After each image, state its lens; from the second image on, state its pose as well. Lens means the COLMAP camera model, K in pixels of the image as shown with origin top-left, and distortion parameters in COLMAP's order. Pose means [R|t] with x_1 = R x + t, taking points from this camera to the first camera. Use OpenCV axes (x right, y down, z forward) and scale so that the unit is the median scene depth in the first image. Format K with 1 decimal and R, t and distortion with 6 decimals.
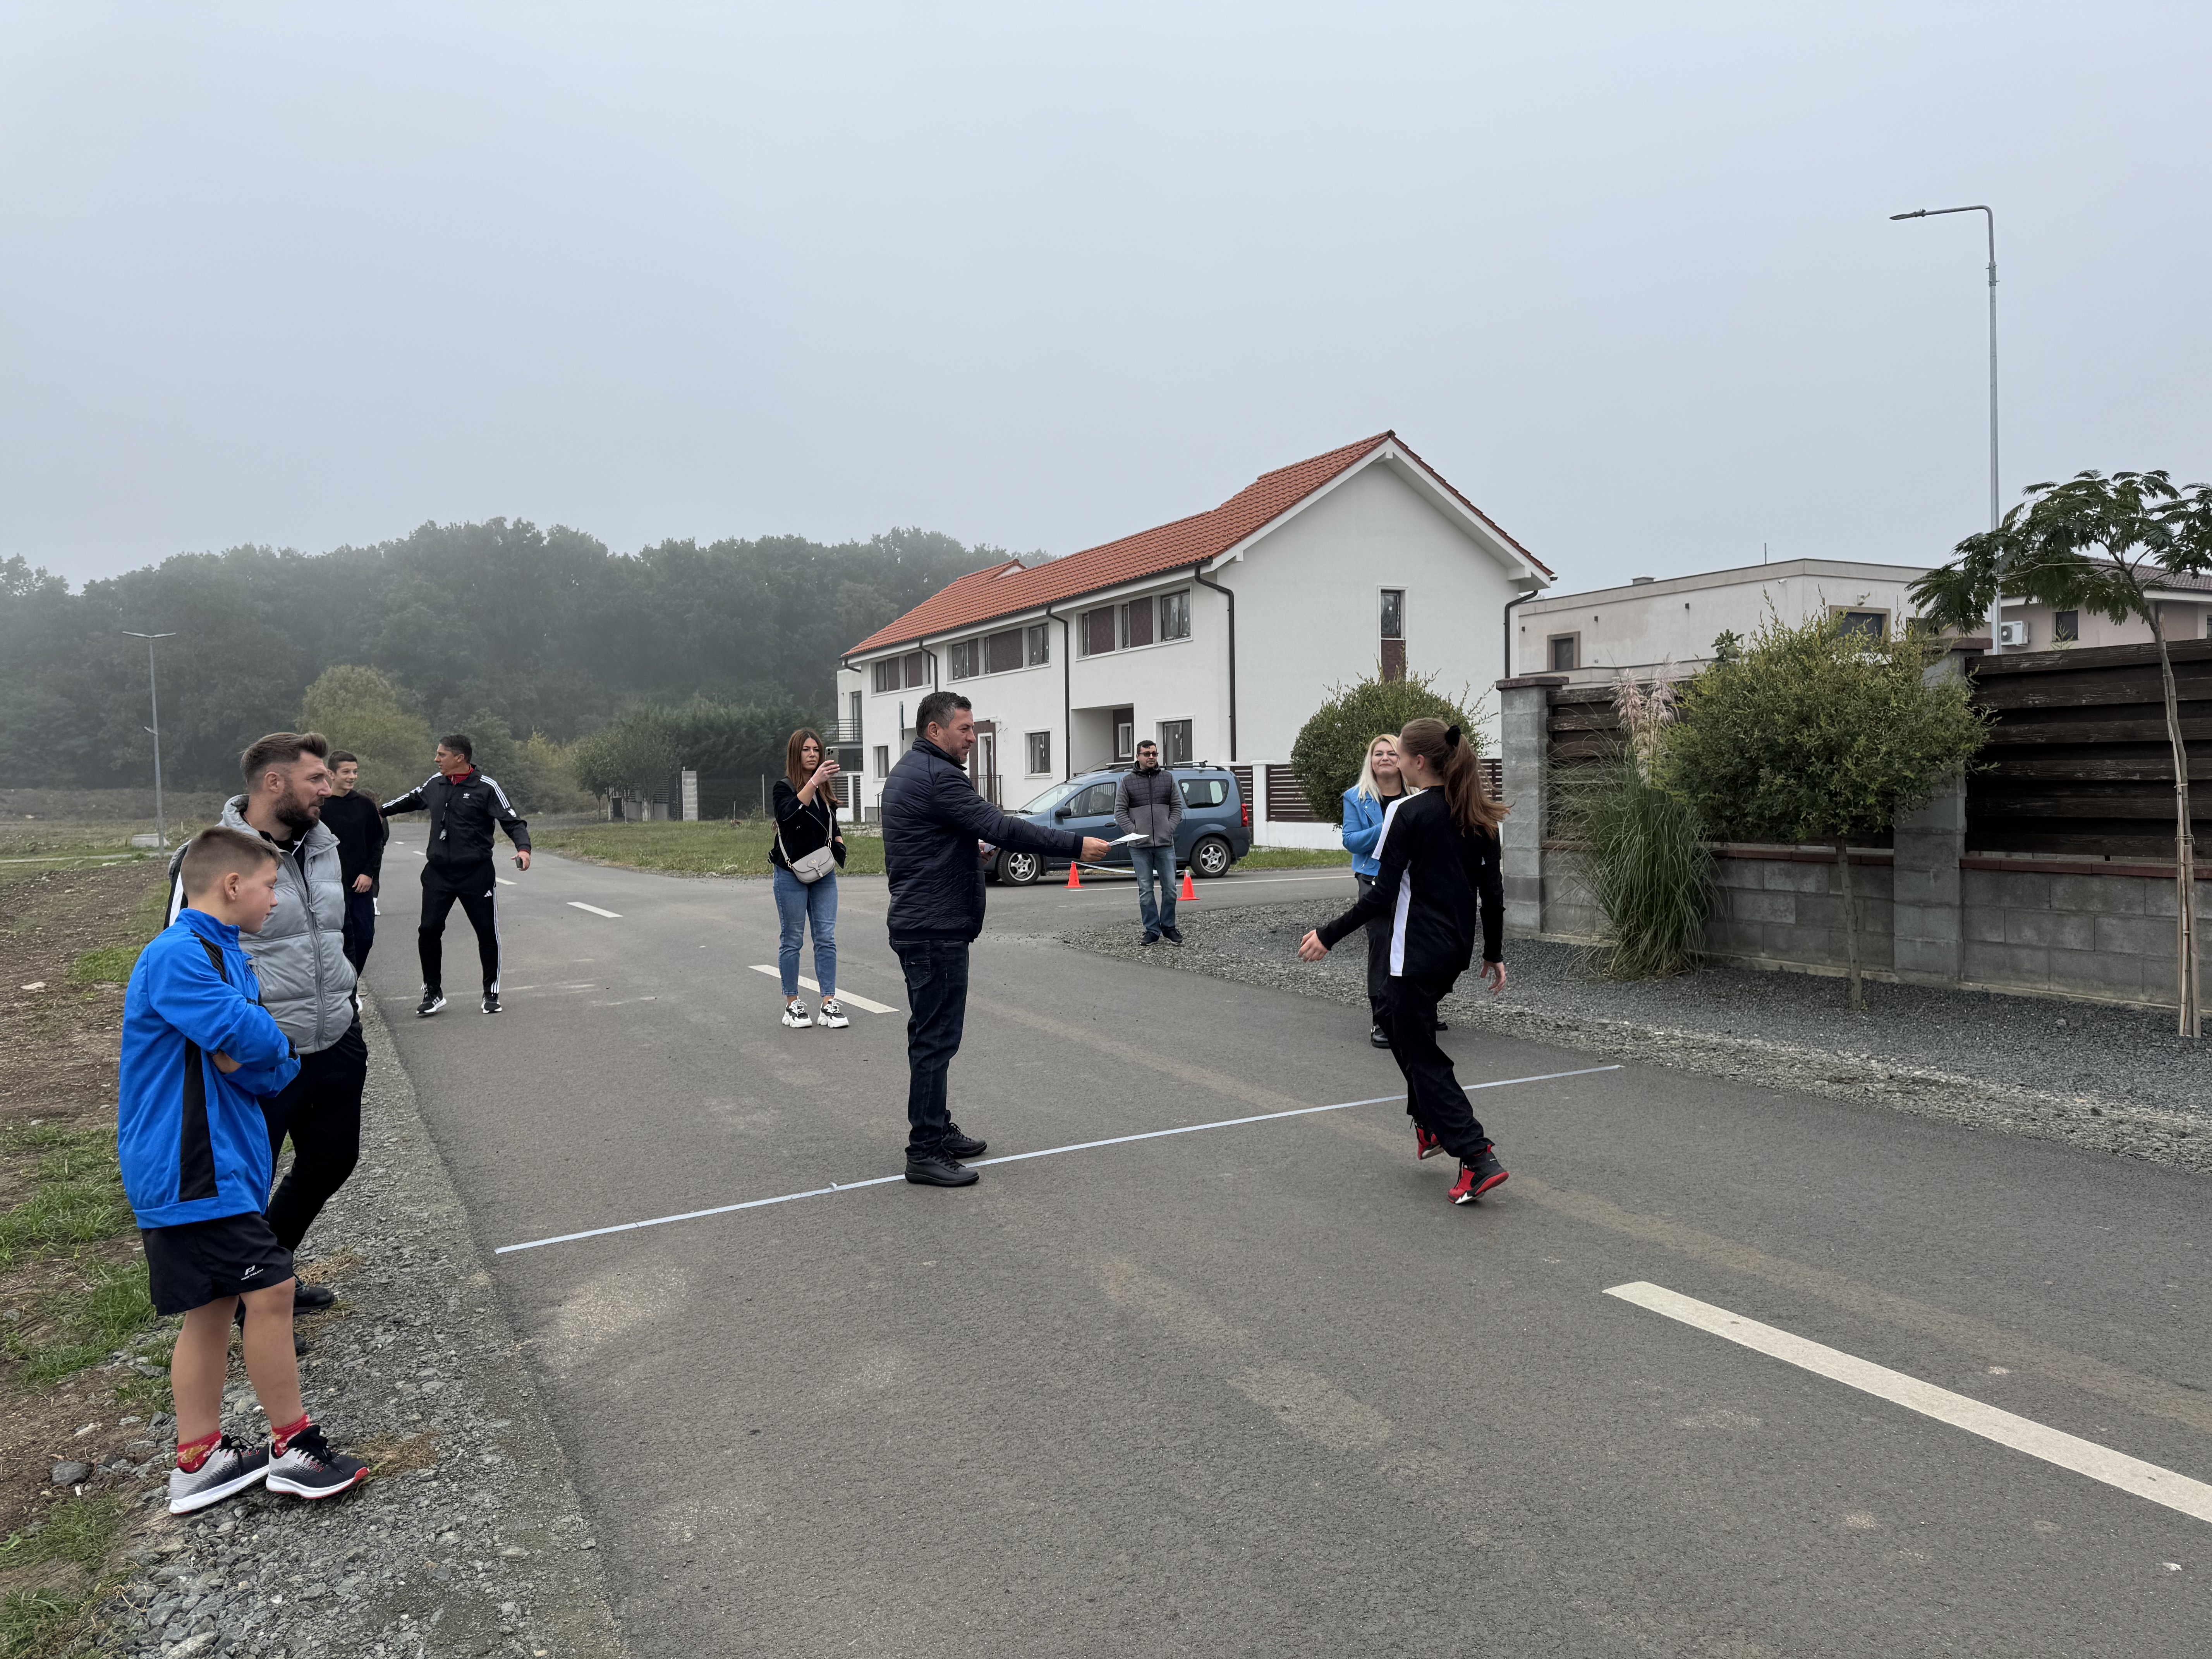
lens RADIAL K [[1574.0, 0, 1092.6], [0, 1574.0, 831.7], [0, 0, 1]] dist [0.012812, -0.015270]
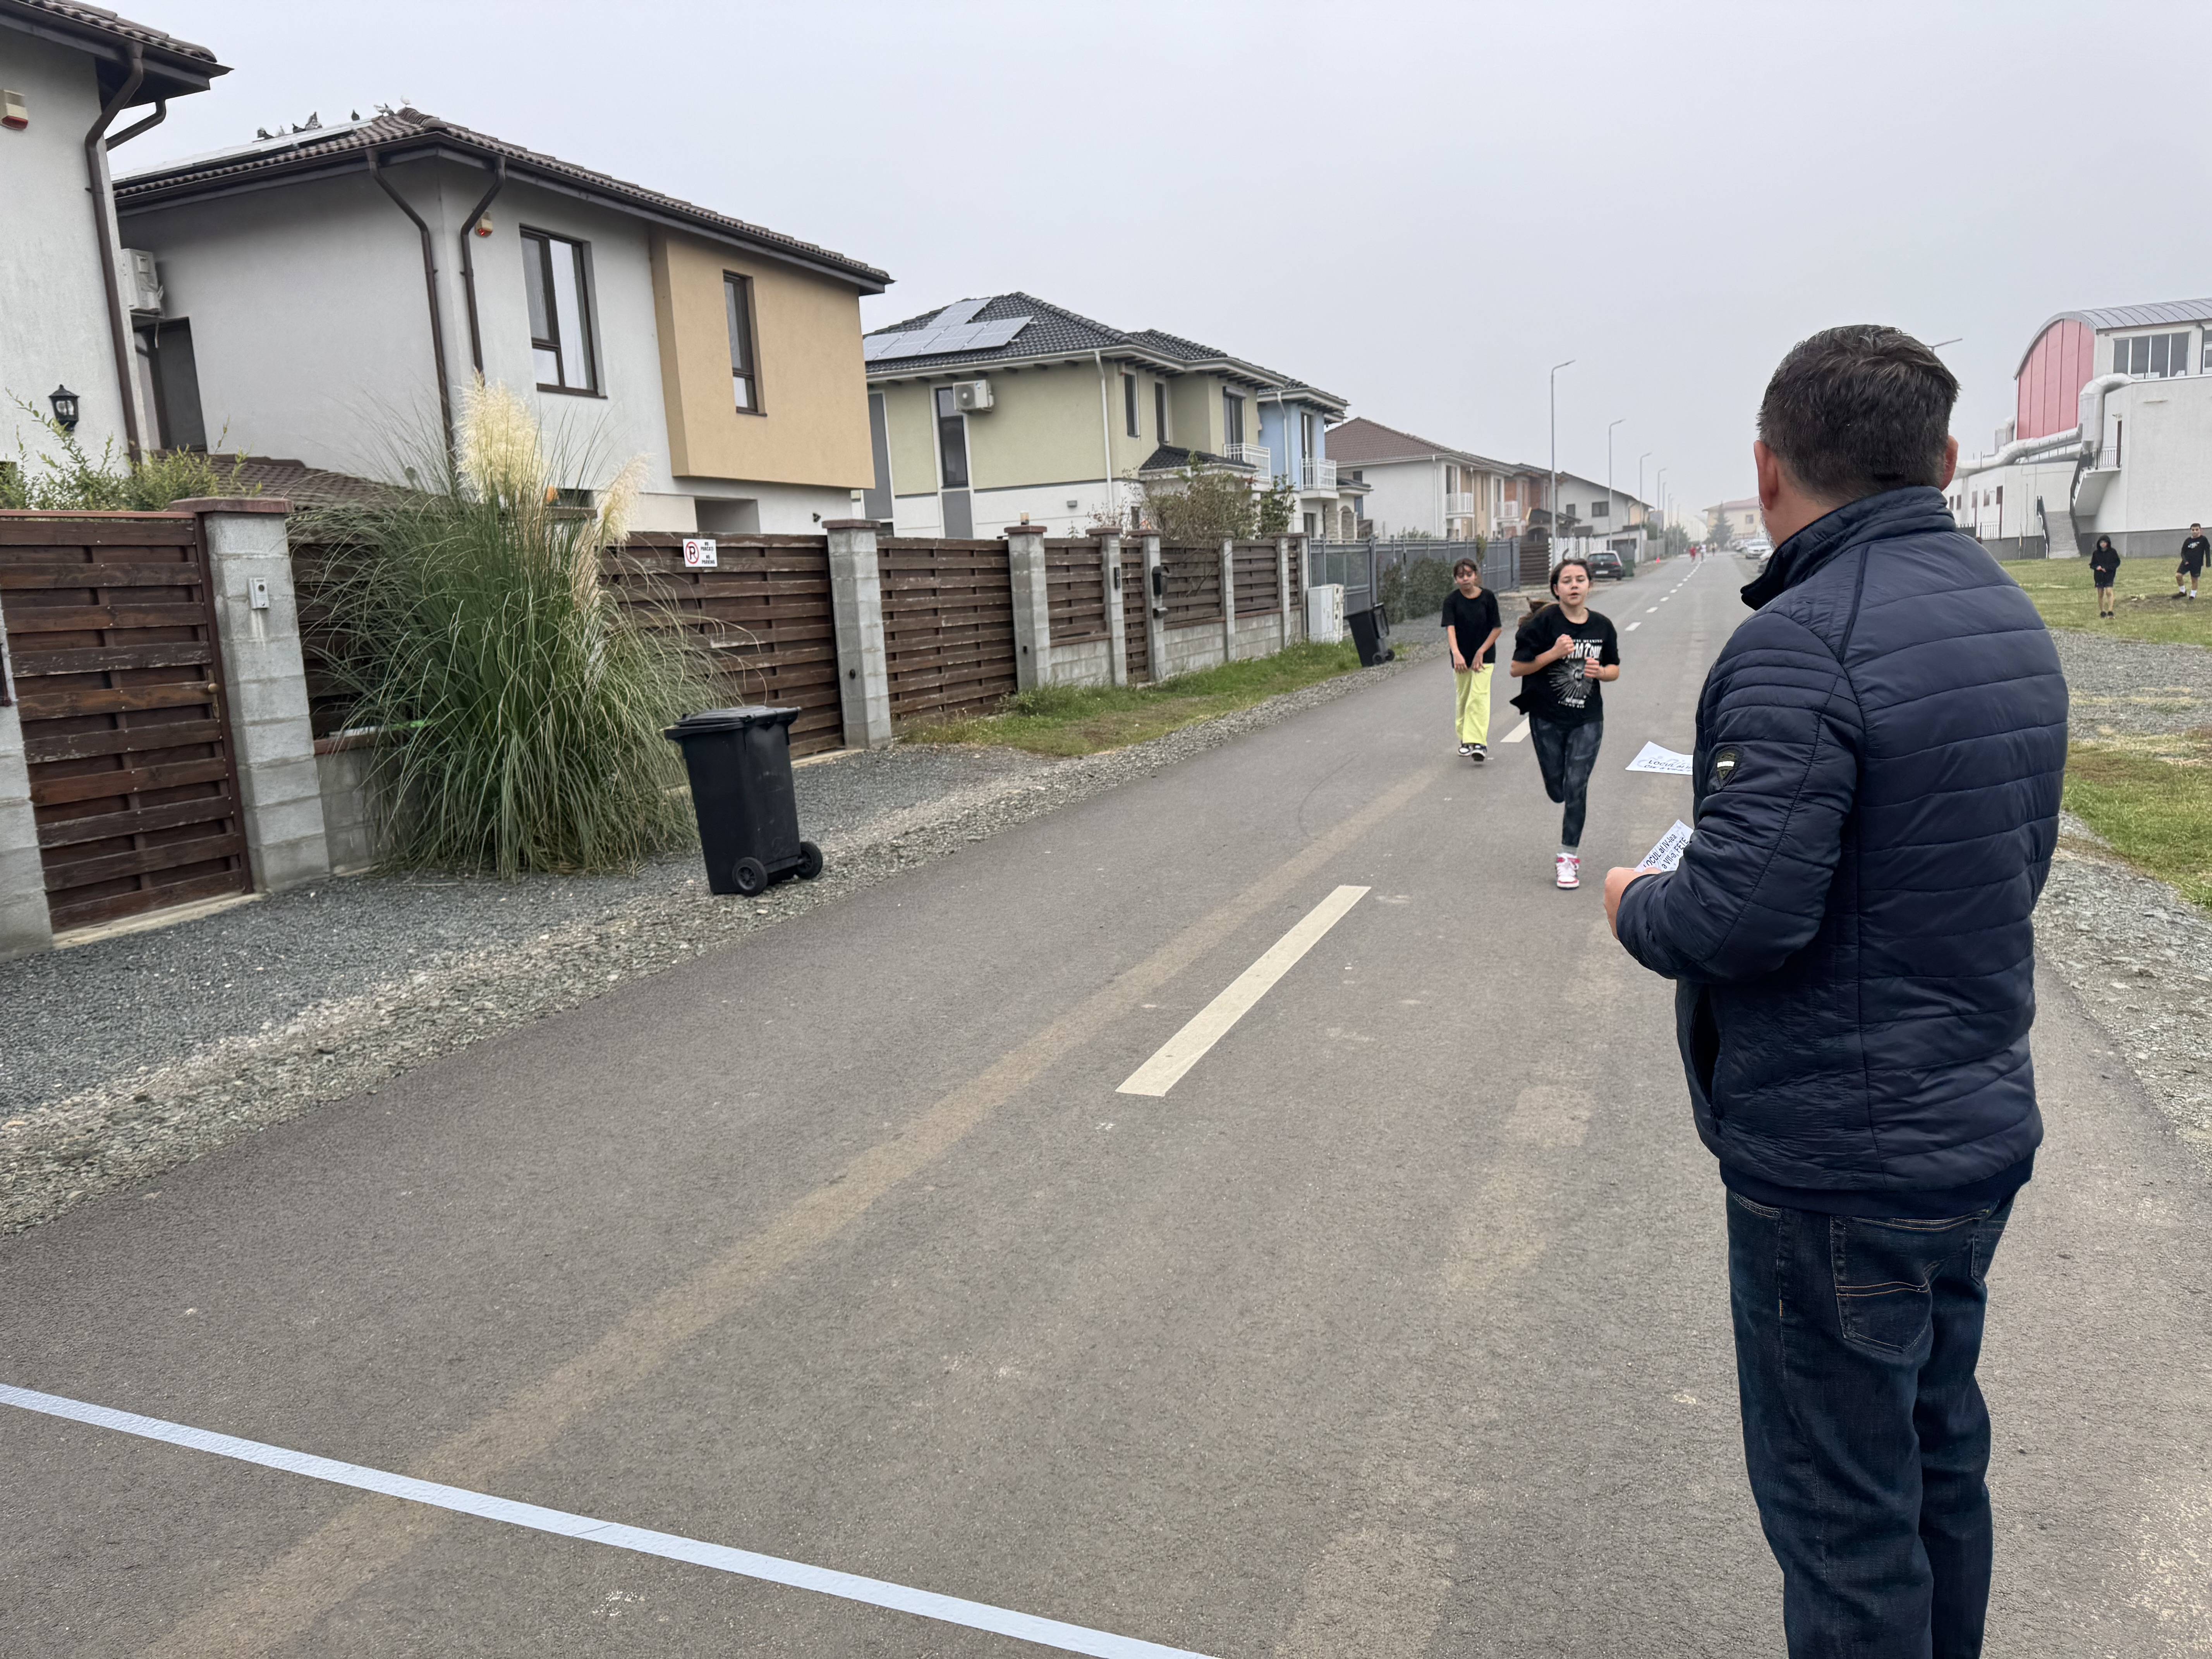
lens RADIAL K [[1574.0, 0, 1104.3], [0, 1574.0, 828.6], [0, 0, 1]] dist [0.012812, -0.015270]
pose [[-0.672421, -0.067502, 0.737085, -0.271922], [0.089175, 0.981191, 0.171208, -0.048987], [-0.734778, 0.180853, -0.653754, 1.067513]]
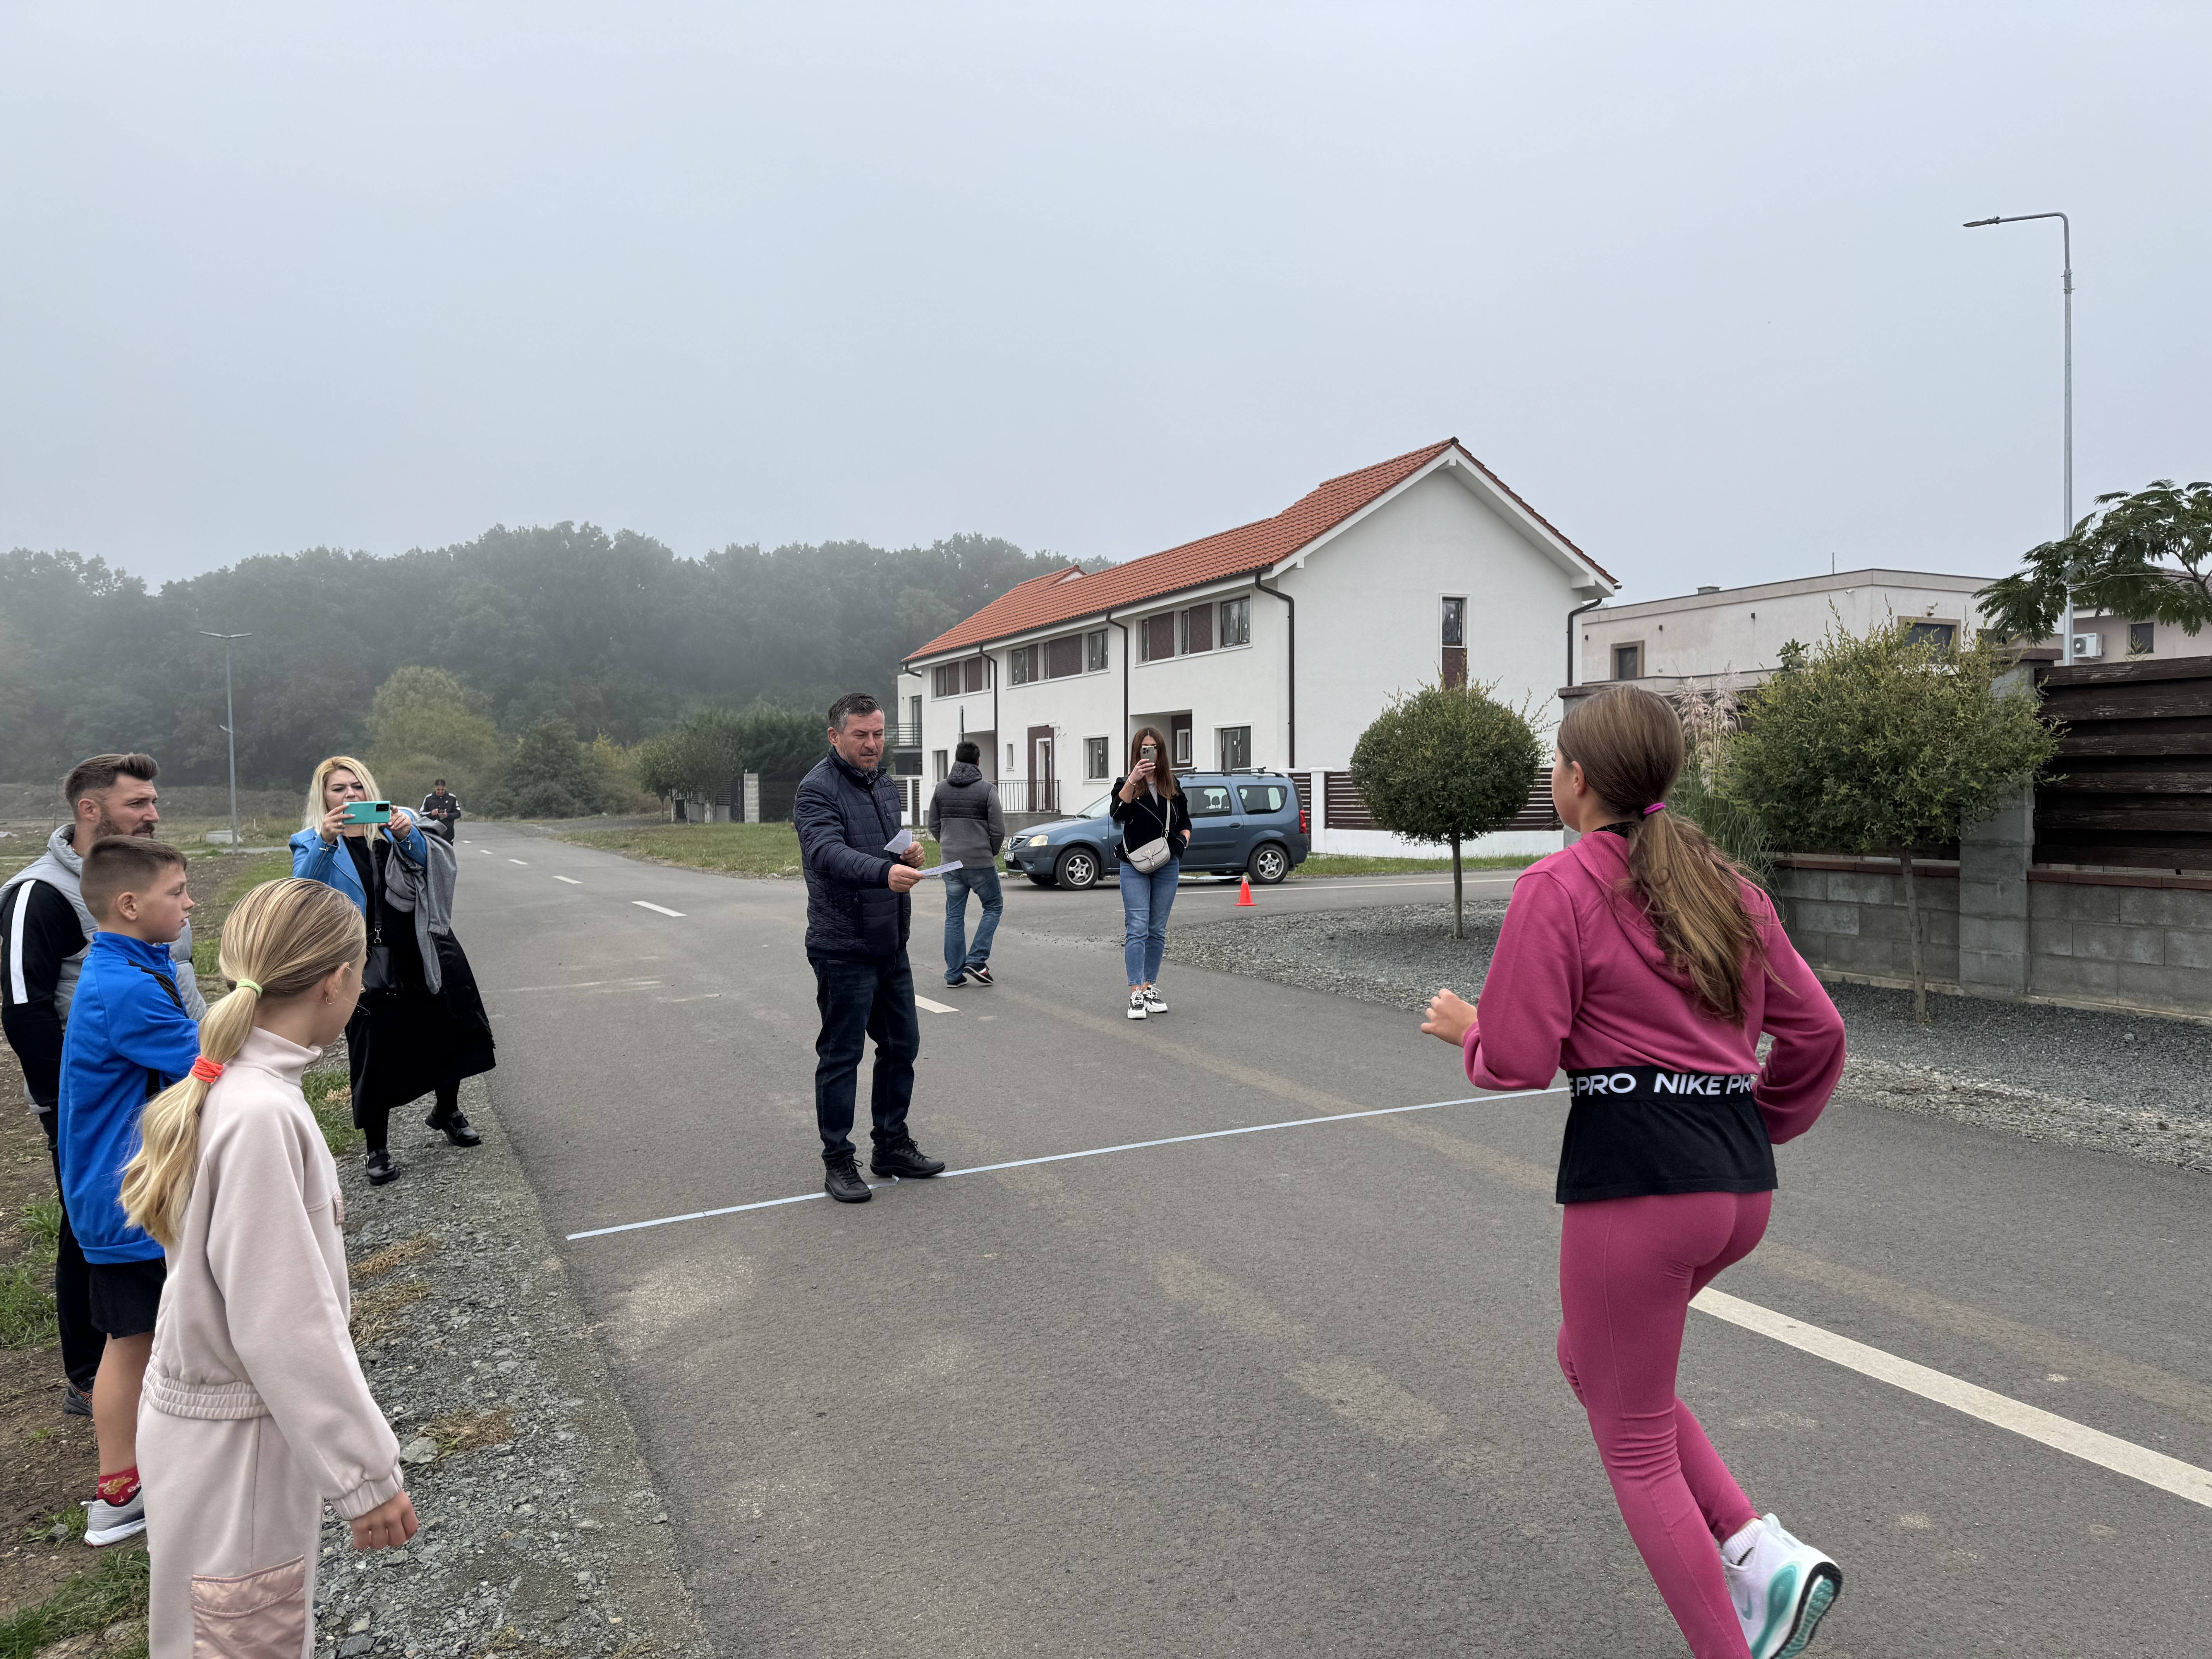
lens RADIAL K [[1574.0, 0, 1104.8], [0, 1574.0, 838.7], [0, 0, 1]] dist [0.012812, -0.015270]
pose [[0.999551, 0.010068, -0.028230, -0.002674], [-0.010061, 0.999949, 0.000408, 0.002538], [0.028232, -0.000124, 0.999601, -0.009451]]
